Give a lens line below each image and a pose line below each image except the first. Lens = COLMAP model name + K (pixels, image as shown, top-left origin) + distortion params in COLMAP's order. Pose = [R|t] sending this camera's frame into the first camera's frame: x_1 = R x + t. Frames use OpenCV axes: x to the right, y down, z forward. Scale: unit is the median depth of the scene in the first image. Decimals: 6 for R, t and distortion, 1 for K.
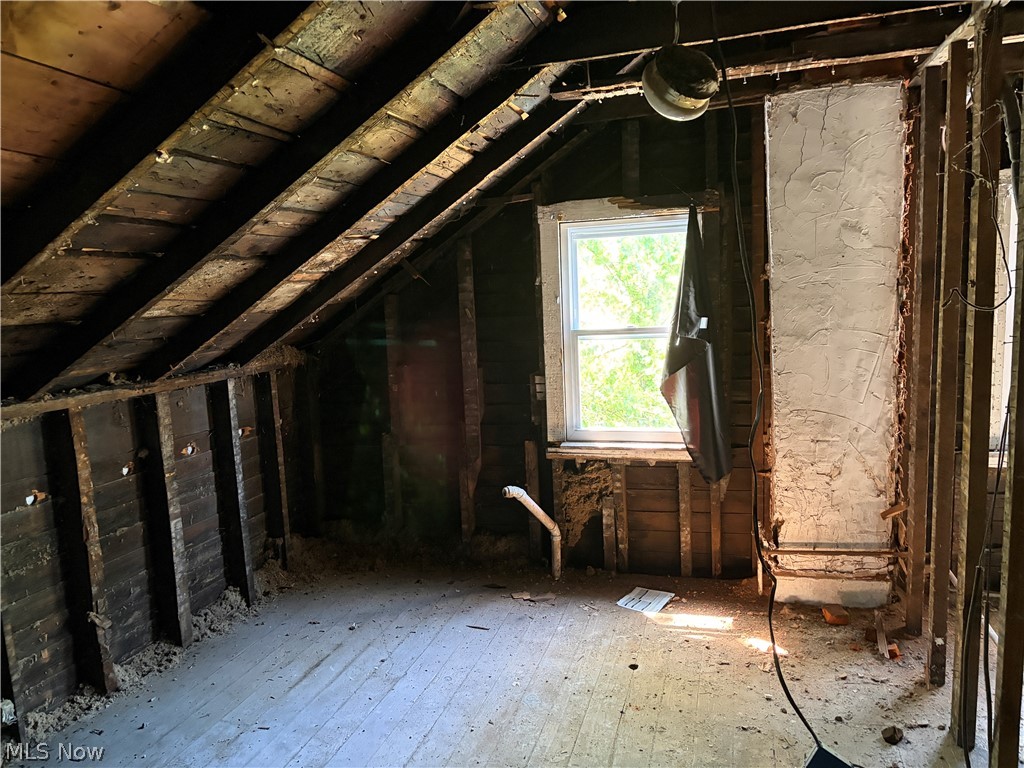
lens RADIAL K [[755.5, 0, 516.1], [0, 755.5, 377.8], [0, 0, 1]] dist [0.041246, -0.007274]
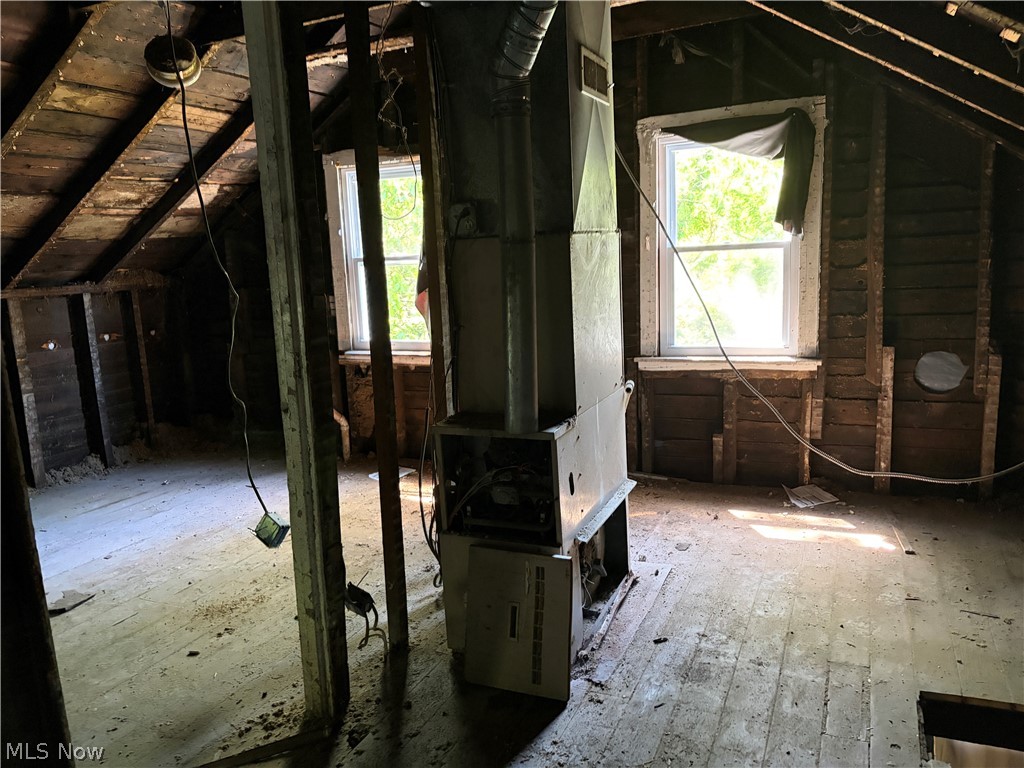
lens RADIAL K [[755.5, 0, 516.1], [0, 755.5, 377.8], [0, 0, 1]] dist [0.041246, -0.007274]
pose [[0.990004, 0.025076, -0.138790, 0.523529], [-0.018022, 0.998492, 0.051853, 0.063747], [0.139881, -0.048834, 0.988963, -0.188693]]
